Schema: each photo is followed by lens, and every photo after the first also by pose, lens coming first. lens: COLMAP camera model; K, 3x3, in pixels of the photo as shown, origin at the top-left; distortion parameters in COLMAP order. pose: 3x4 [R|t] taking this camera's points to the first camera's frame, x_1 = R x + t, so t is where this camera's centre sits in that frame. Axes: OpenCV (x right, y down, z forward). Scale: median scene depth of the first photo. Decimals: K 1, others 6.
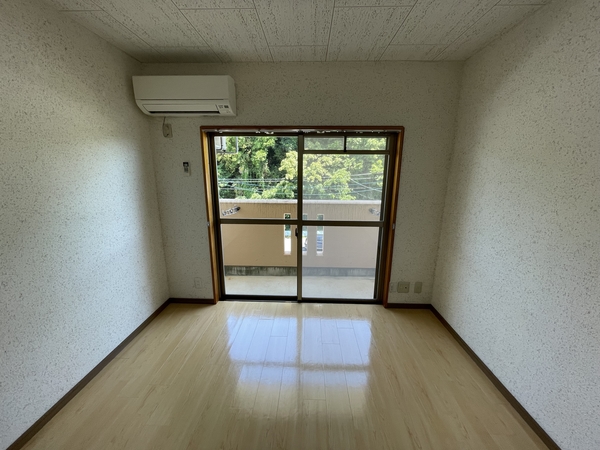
lens RADIAL K [[243.3, 0, 300.5], [0, 243.3, 225.9], [0, 0, 1]] dist [-0.005933, 0.000166]
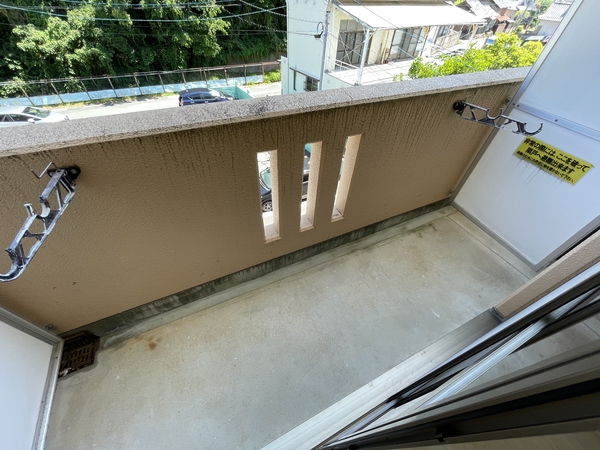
lens RADIAL K [[243.3, 0, 299.5], [0, 243.3, 224.1], [0, 0, 1]] dist [-0.005933, 0.000166]
pose [[0.889717, -0.306537, 0.338289, -0.146736], [0.066973, 0.820654, 0.567487, -0.141257], [-0.451574, -0.482246, 0.750679, 0.665212]]
